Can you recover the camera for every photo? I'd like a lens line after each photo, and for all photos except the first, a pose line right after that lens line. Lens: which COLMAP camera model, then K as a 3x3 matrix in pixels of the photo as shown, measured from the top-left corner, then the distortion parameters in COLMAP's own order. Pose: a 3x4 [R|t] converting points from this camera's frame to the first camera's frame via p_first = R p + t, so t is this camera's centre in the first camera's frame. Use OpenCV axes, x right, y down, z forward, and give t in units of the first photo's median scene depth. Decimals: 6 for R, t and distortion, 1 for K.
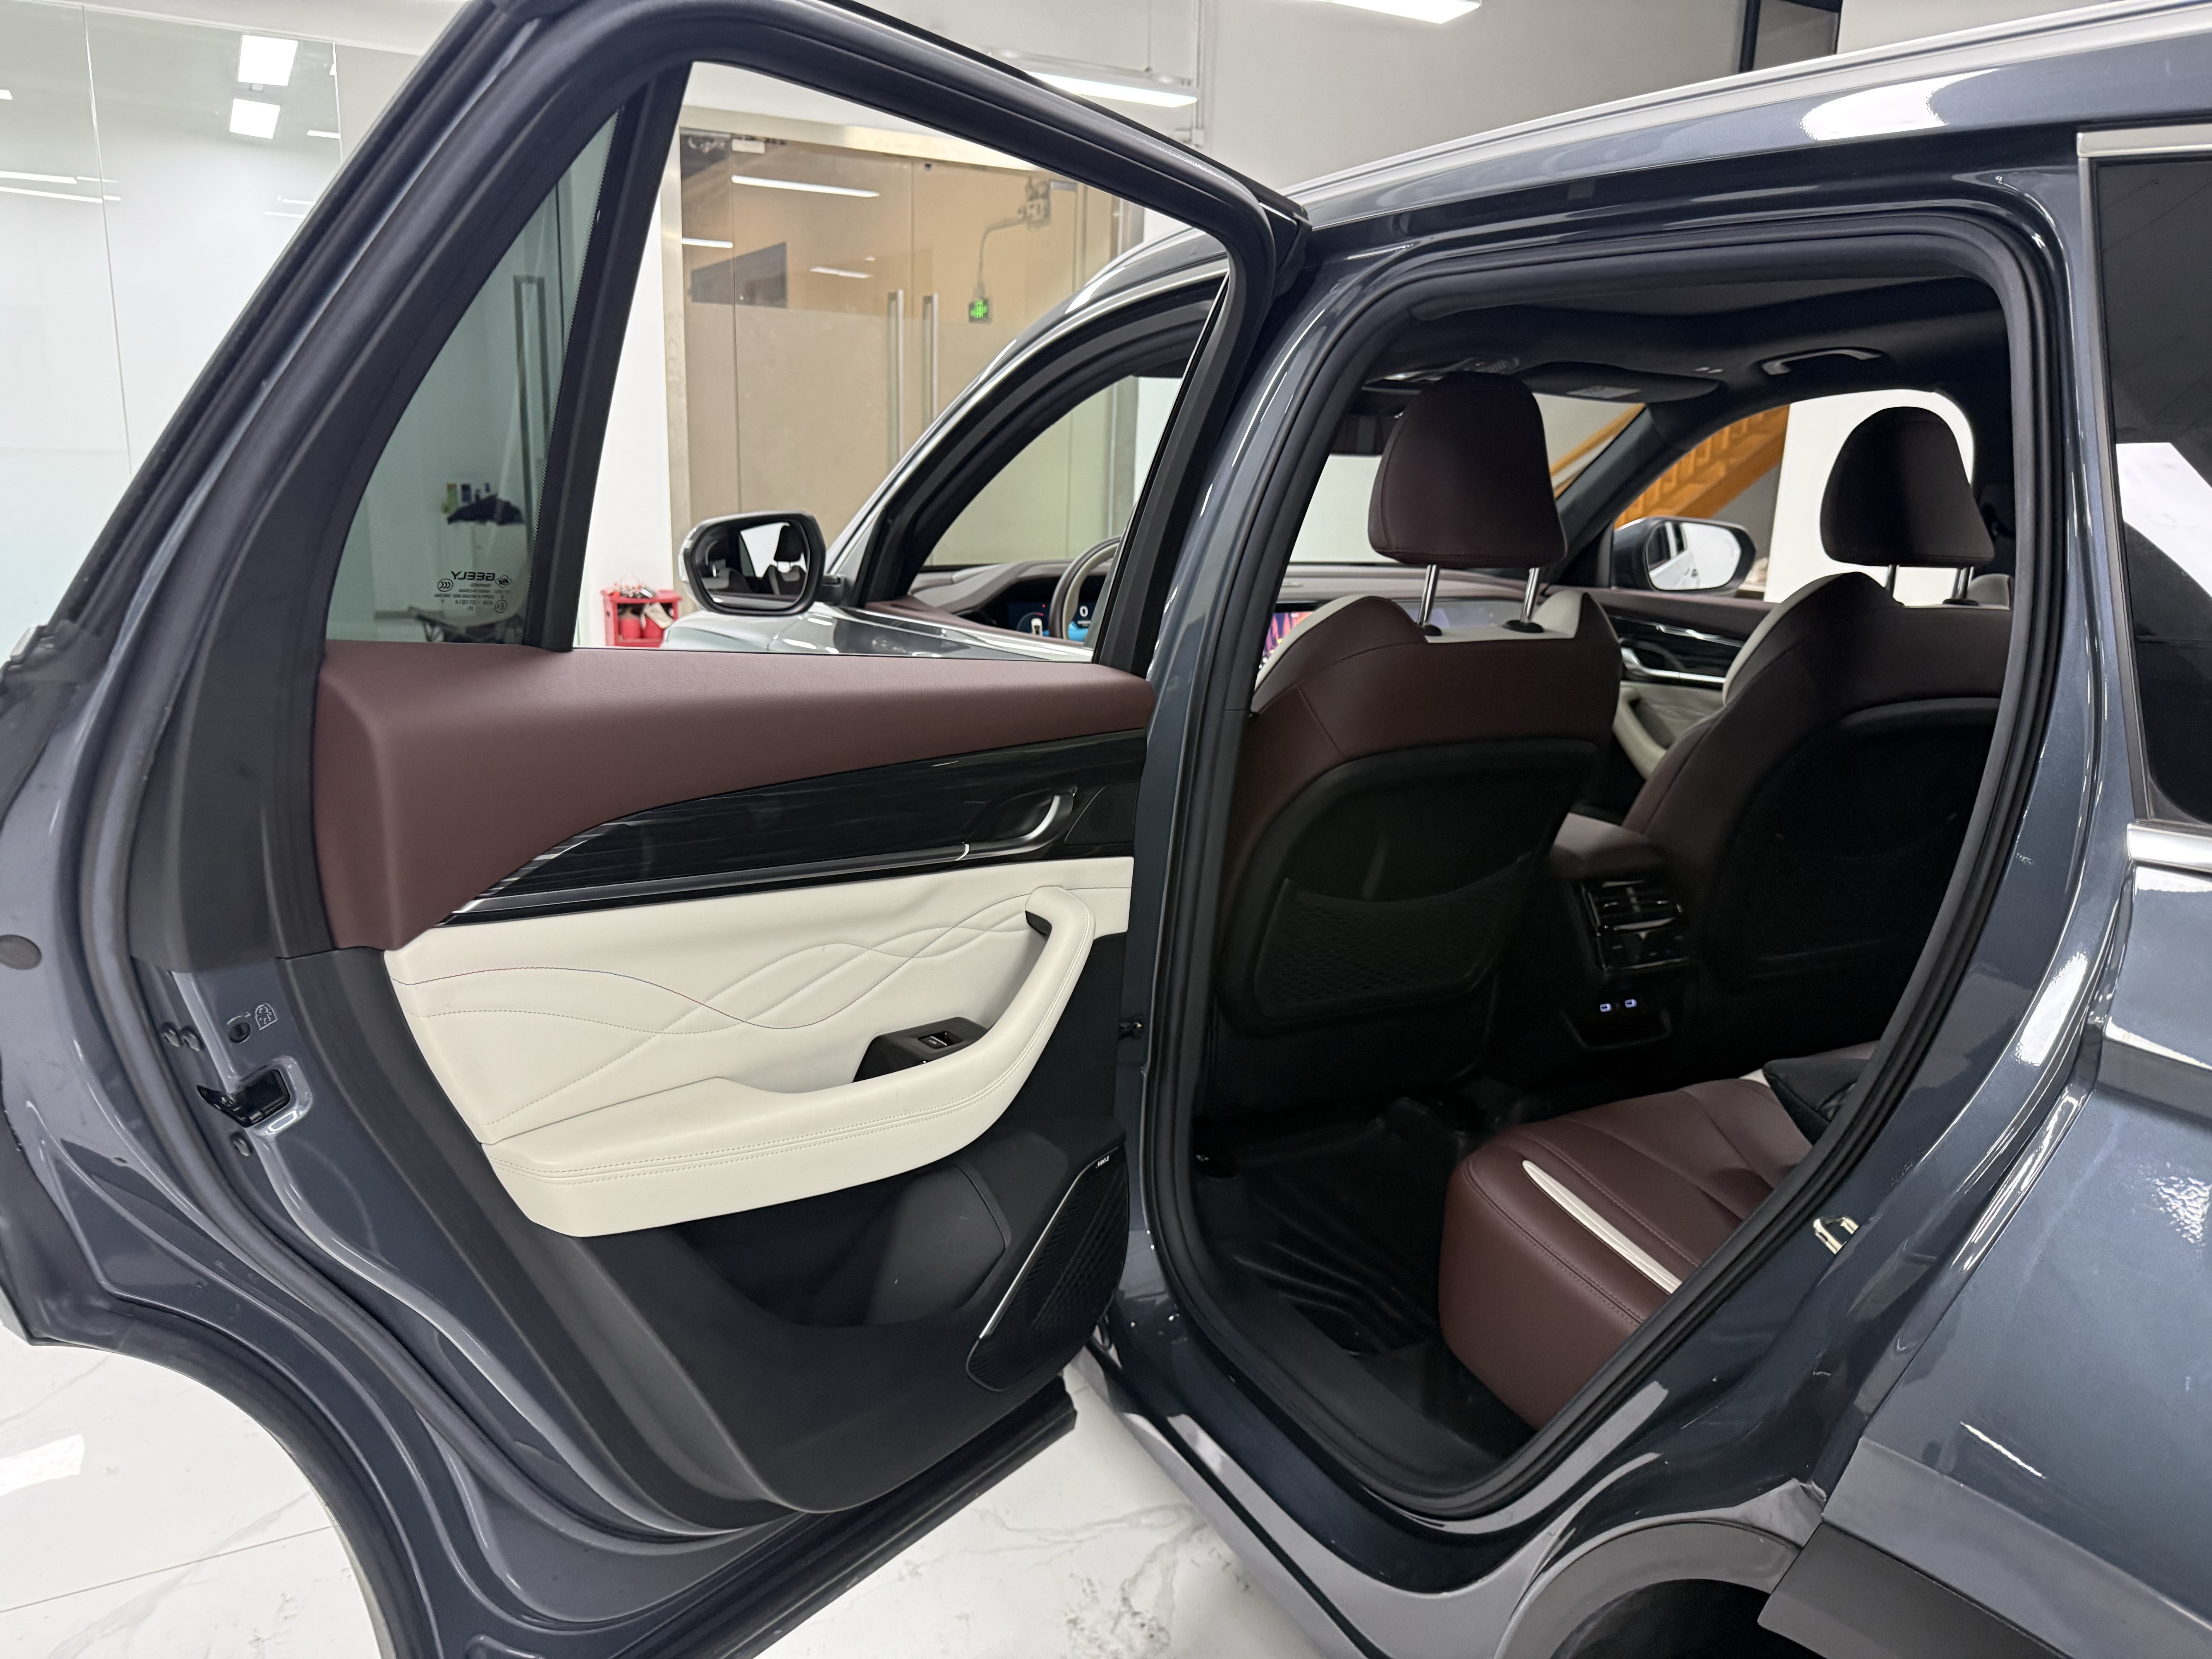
lens RADIAL K [[1562.0, 0, 1083.2], [0, 1562.0, 821.8], [0, 0, 1]] dist [0.130556, -0.253525]
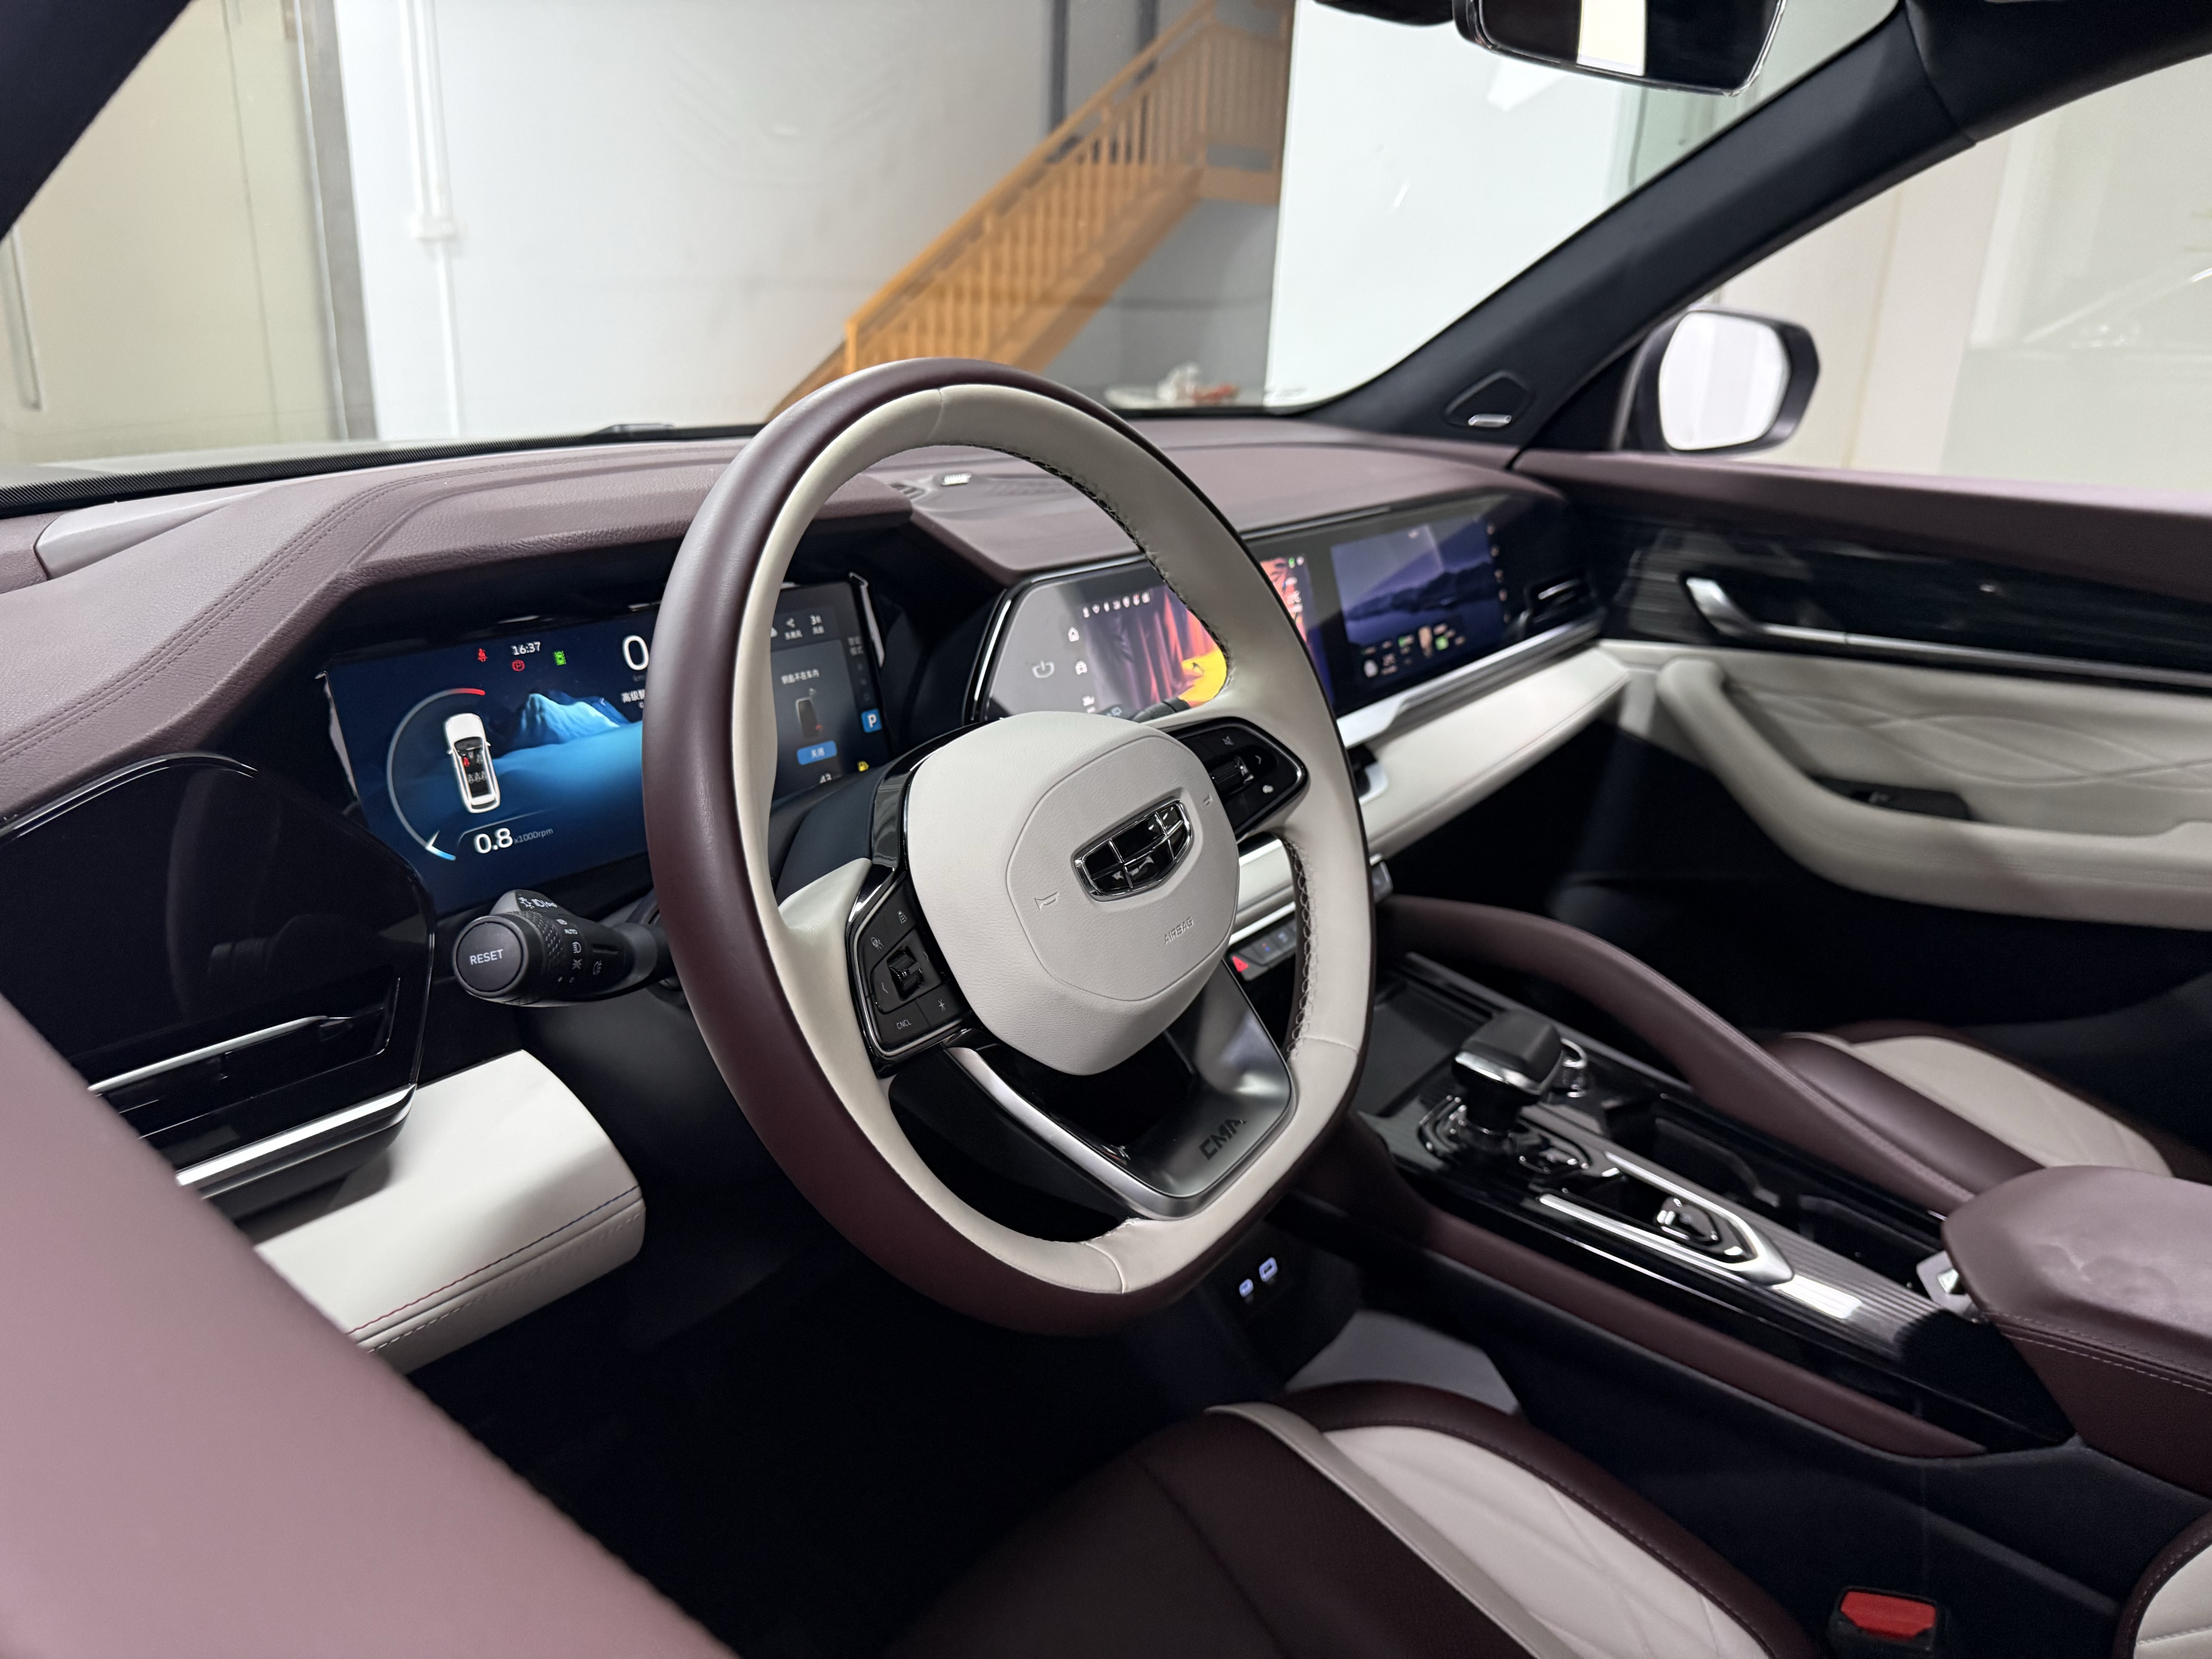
lens RADIAL K [[1582.9, 0, 1073.1], [0, 1582.9, 816.9], [0, 0, 1]] dist [0.103153, -0.140782]
pose [[0.898003, -0.134761, 0.418845, -0.018286], [0.088235, 0.987759, 0.128631, -0.047113], [-0.431052, -0.078554, 0.898901, 0.252525]]
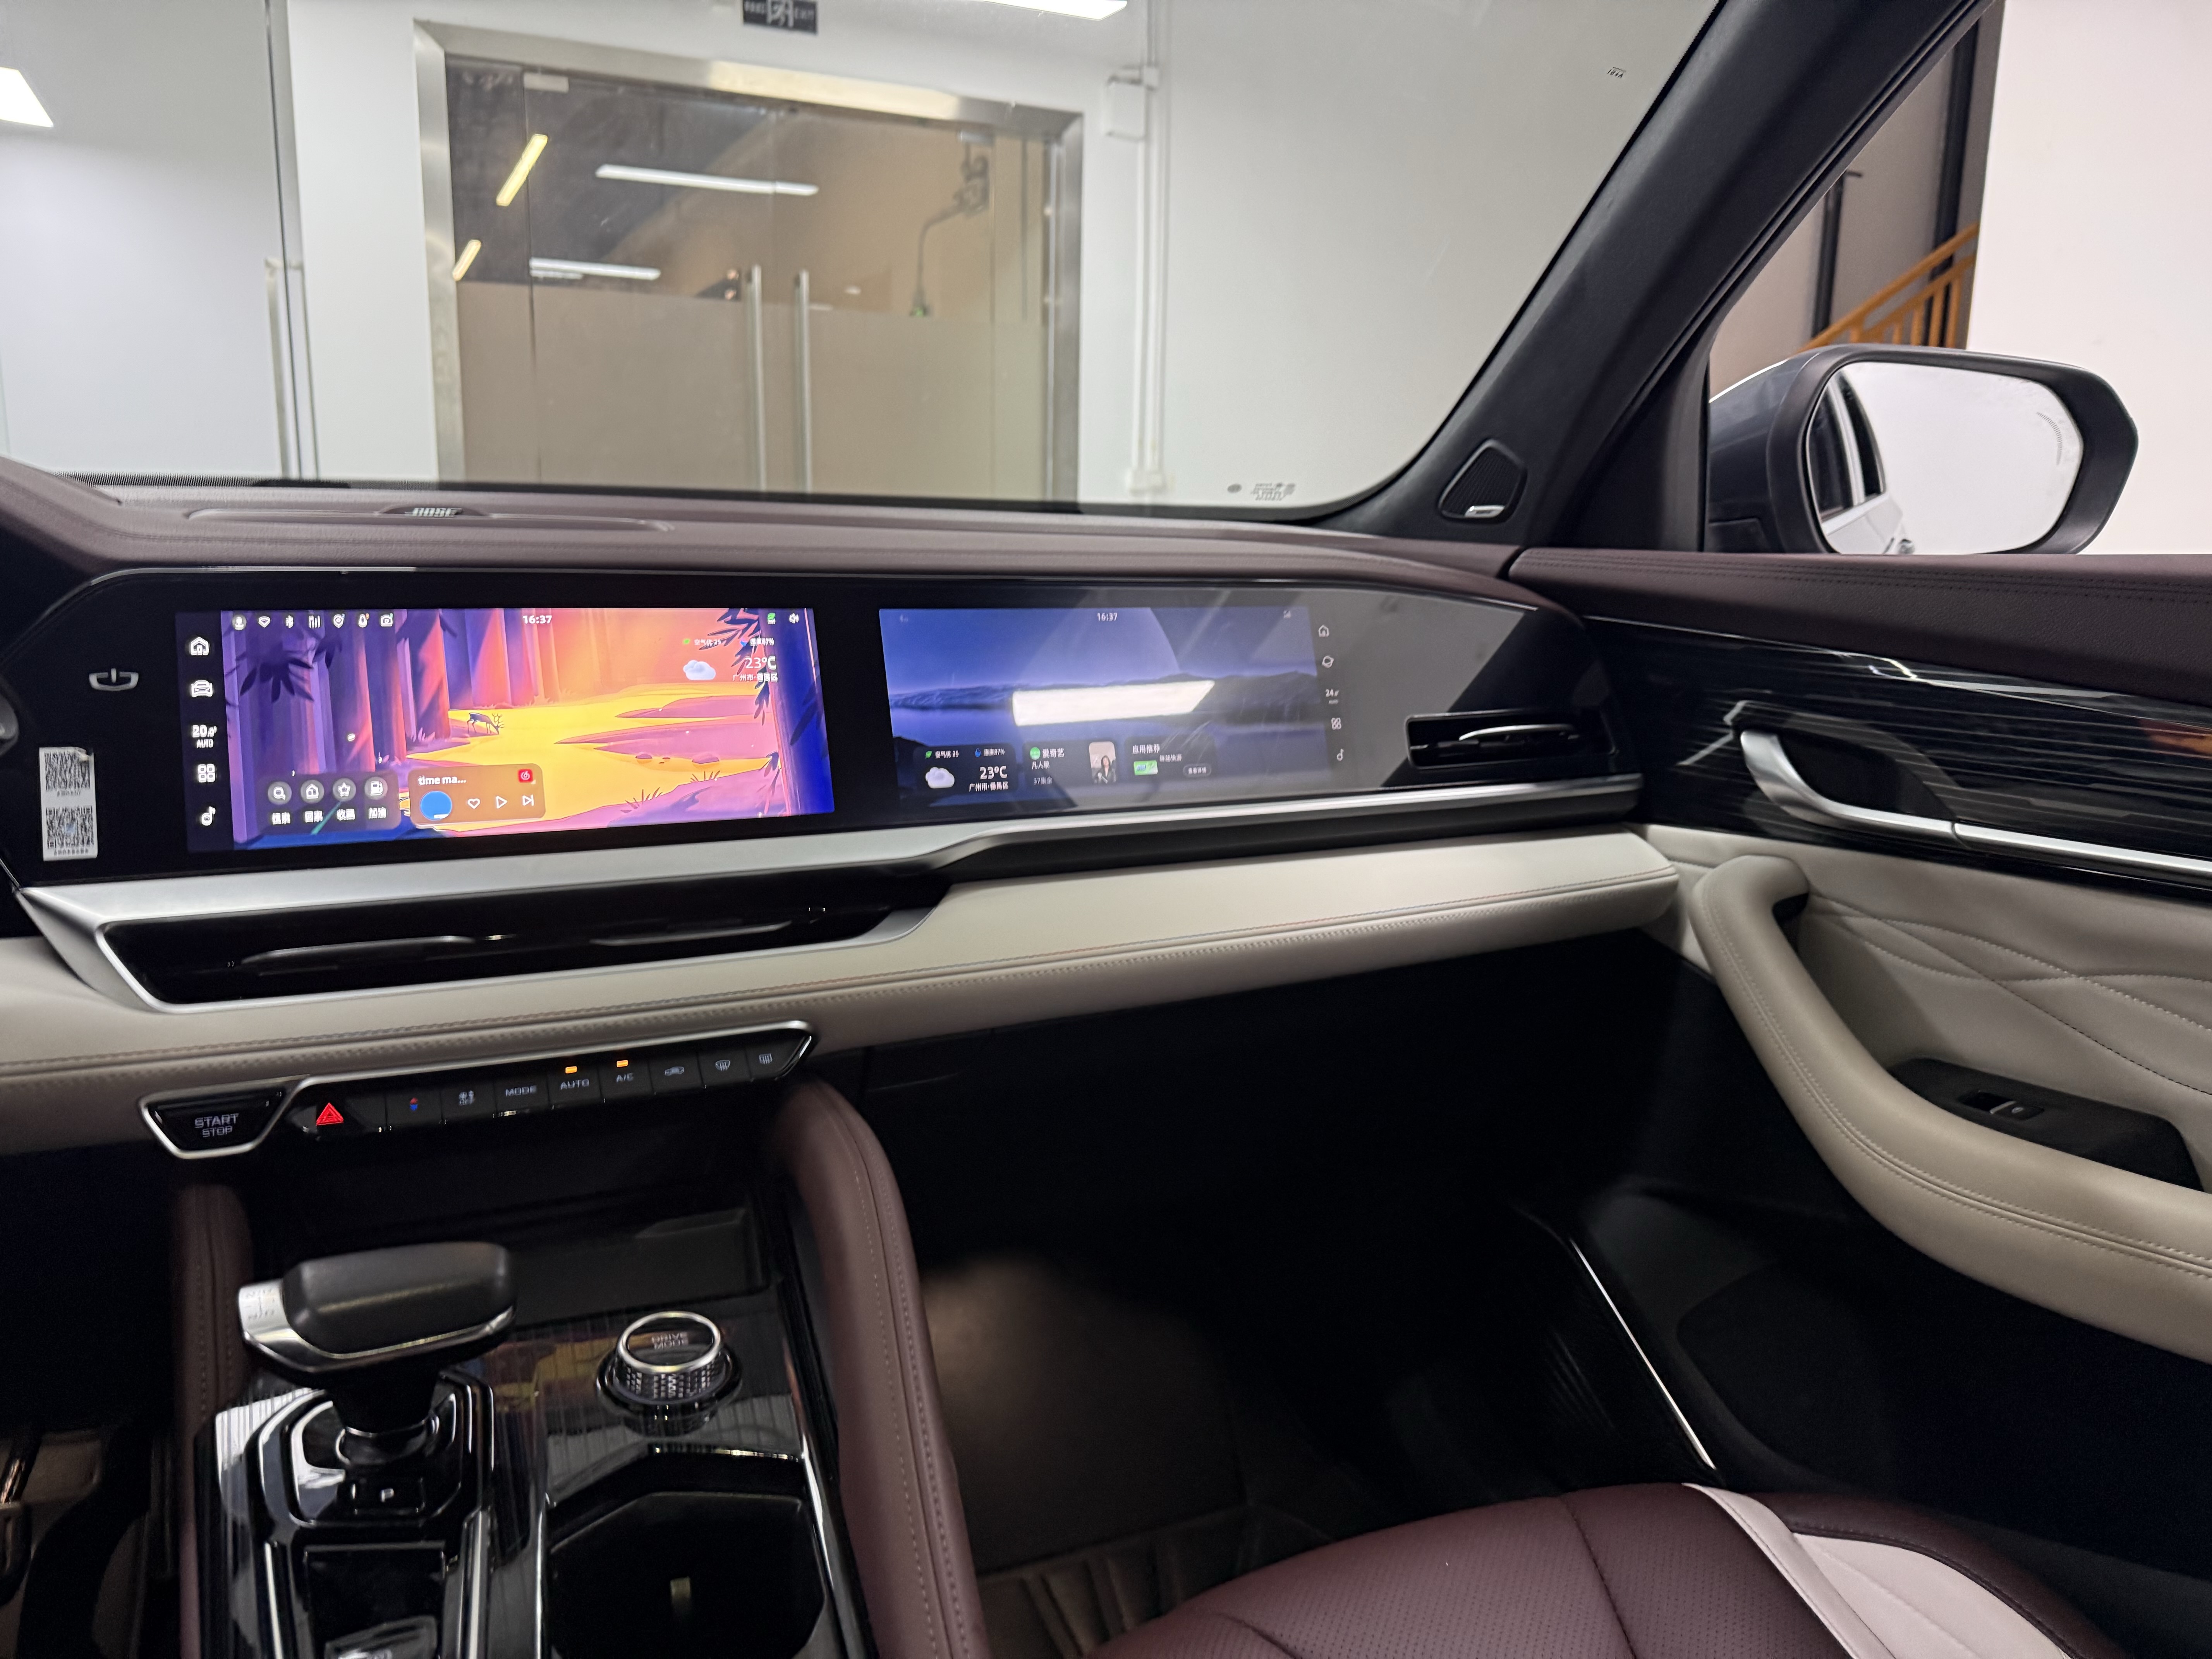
lens RADIAL K [[1562.0, 0, 1083.2], [0, 1562.0, 821.8], [0, 0, 1]] dist [0.130556, -0.253525]
pose [[0.998688, -0.002087, -0.051167, 0.090034], [-0.000420, 0.998802, -0.048936, -0.030484], [0.051208, 0.048893, 0.997490, 0.271087]]
